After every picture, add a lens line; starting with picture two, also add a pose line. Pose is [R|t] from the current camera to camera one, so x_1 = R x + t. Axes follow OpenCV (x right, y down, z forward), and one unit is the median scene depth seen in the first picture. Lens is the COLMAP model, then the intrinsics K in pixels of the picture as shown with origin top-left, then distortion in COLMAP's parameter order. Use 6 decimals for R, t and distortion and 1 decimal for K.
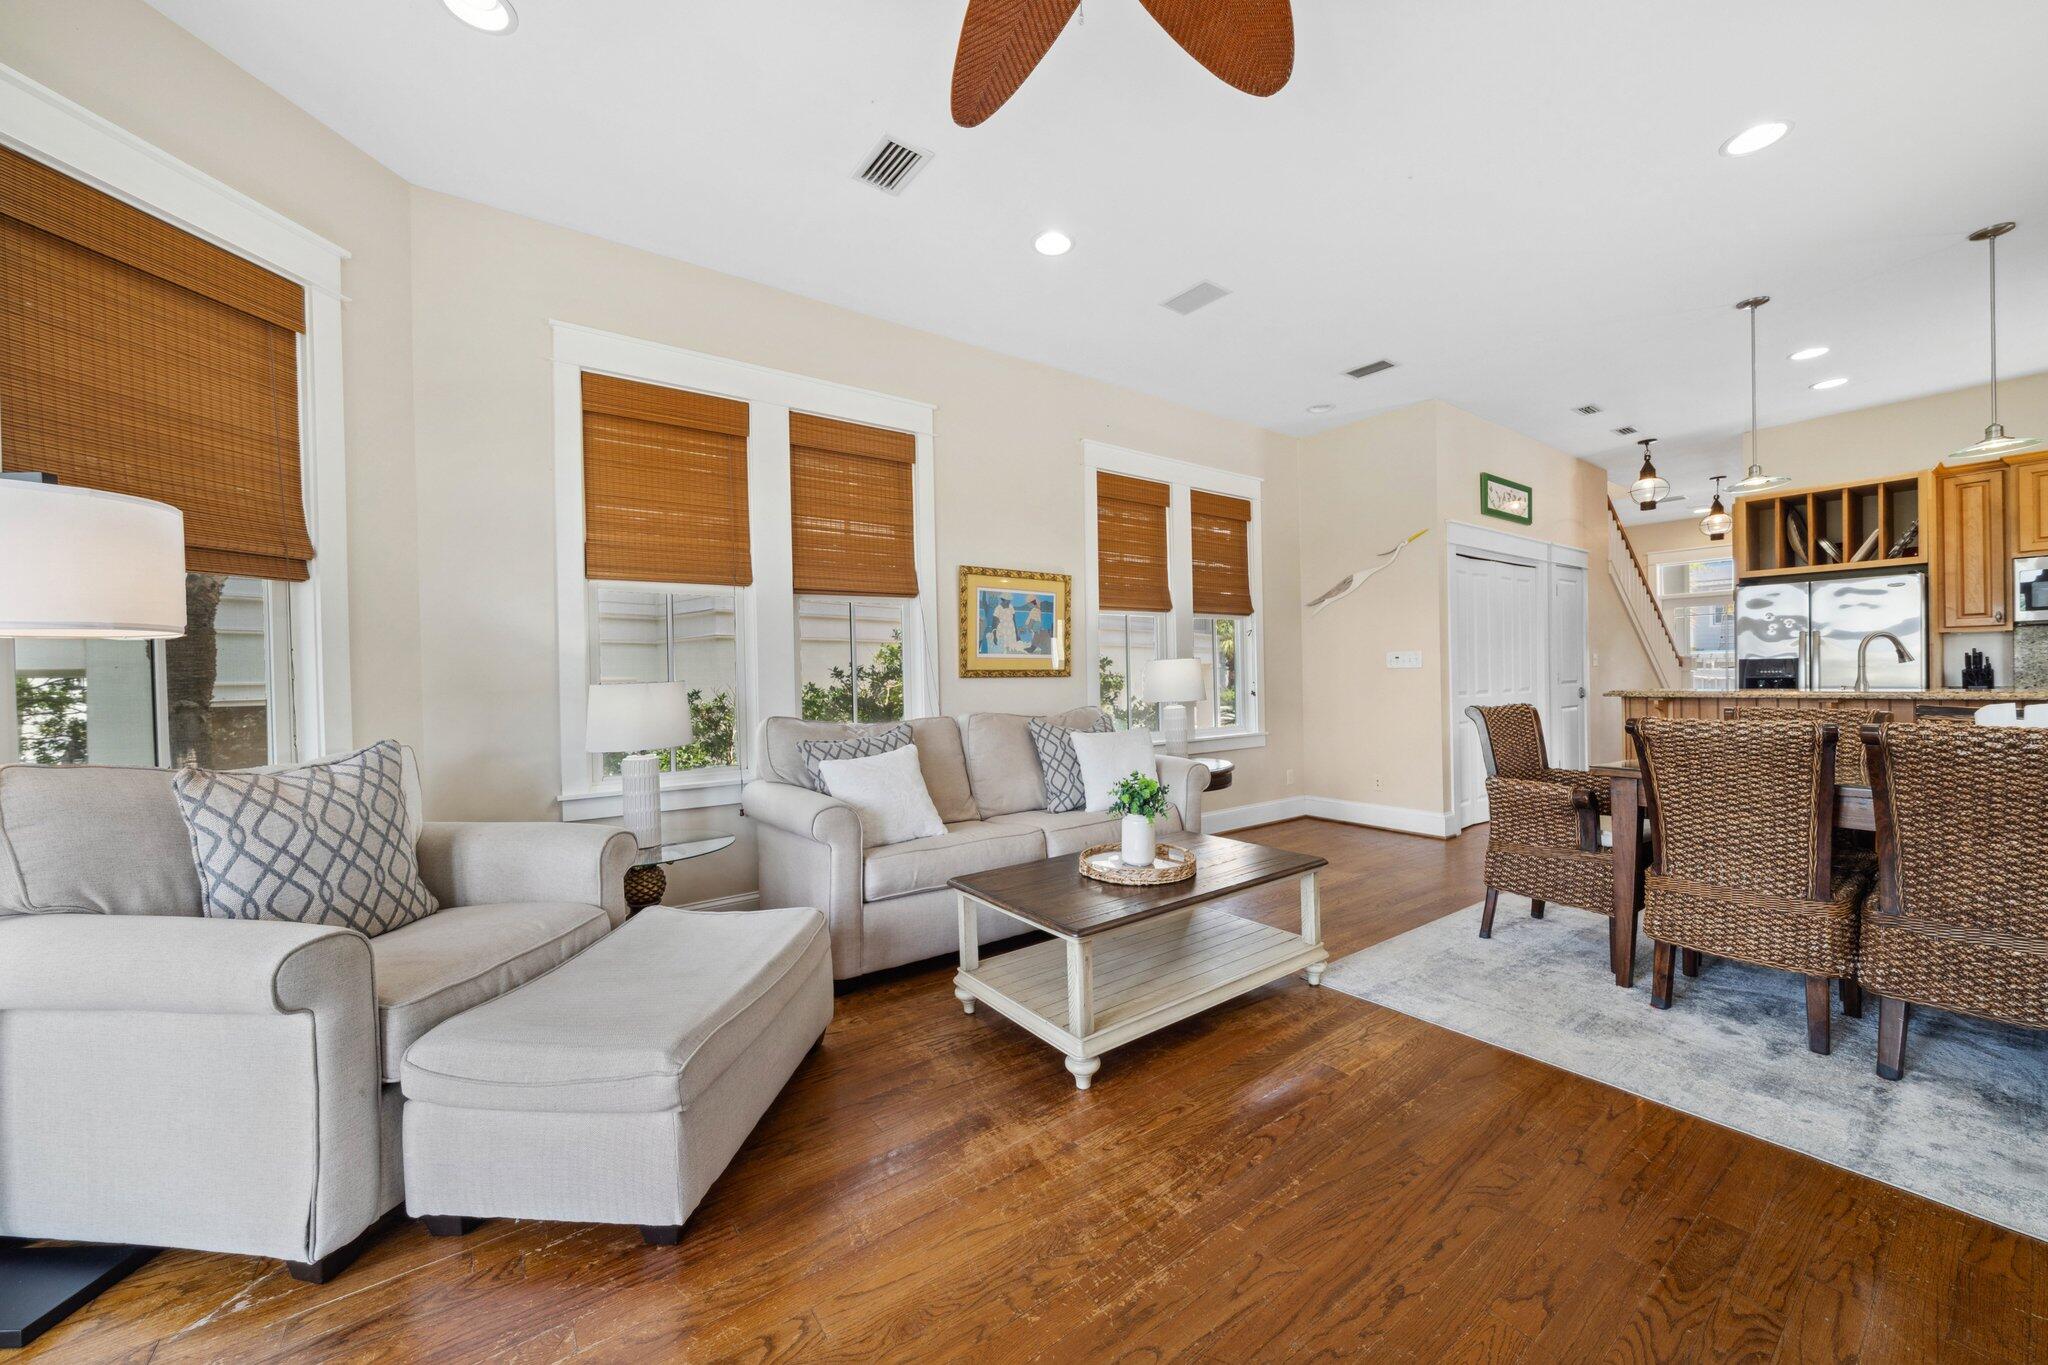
lens RADIAL K [[740.9, 0, 1024.0], [0, 740.9, 682.5], [0, 0, 1]] dist [-0.000219, 0.000005]
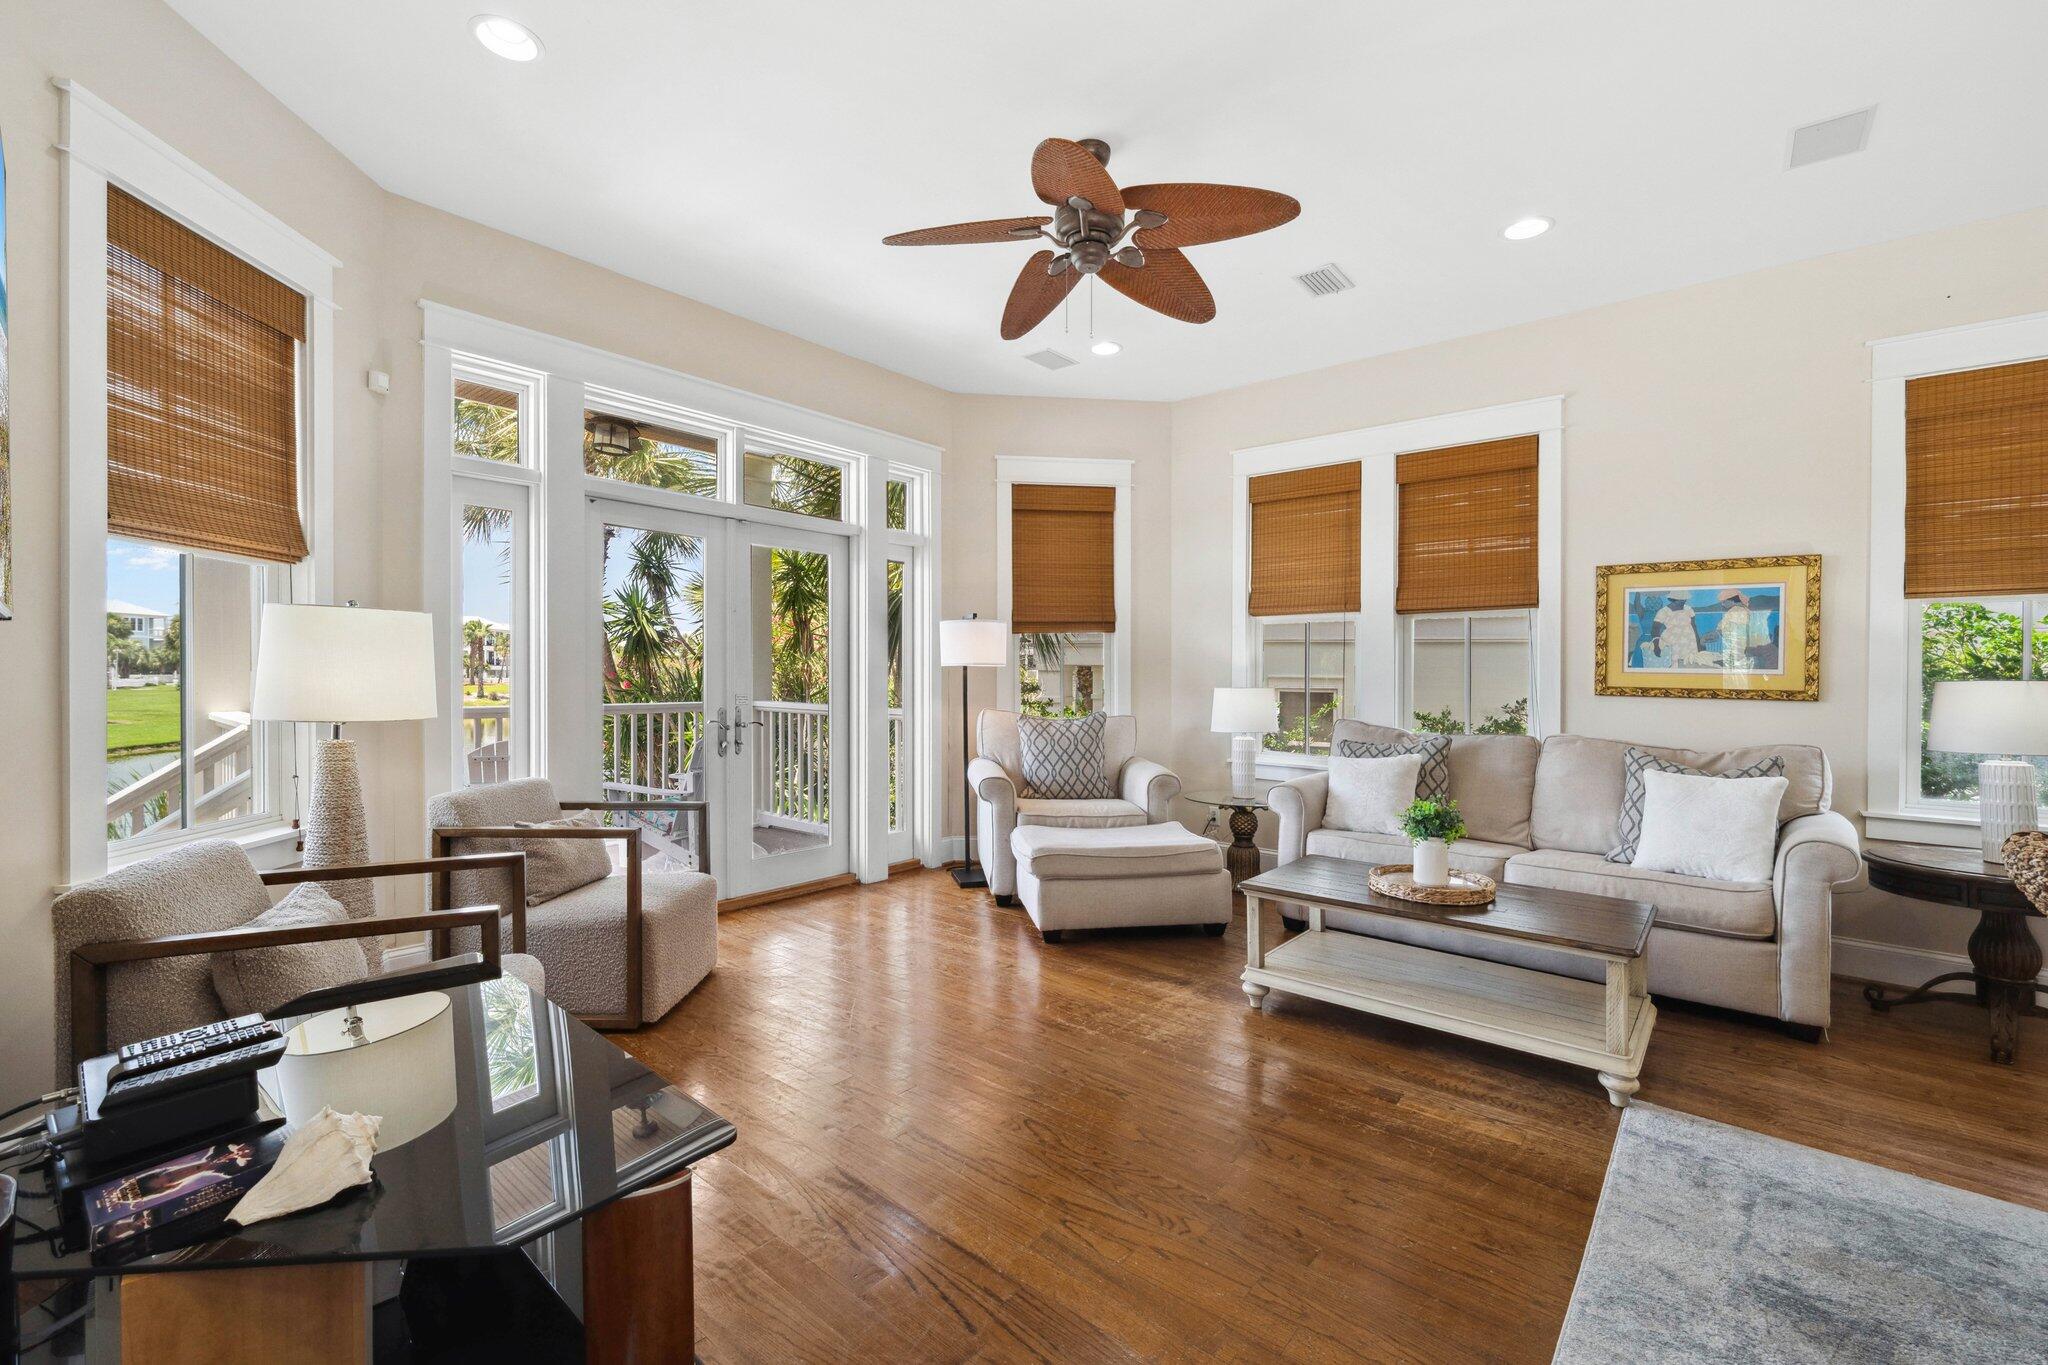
lens RADIAL K [[801.9, 0, 1036.1], [0, 801.9, 702.2], [0, 0, 1]] dist [0.000216, 0.000036]
pose [[0.275873, 0.055574, -0.959586, 0.663710], [-0.025064, 0.998404, 0.050616, -0.030515], [0.960867, 0.010087, 0.276825, 0.110280]]
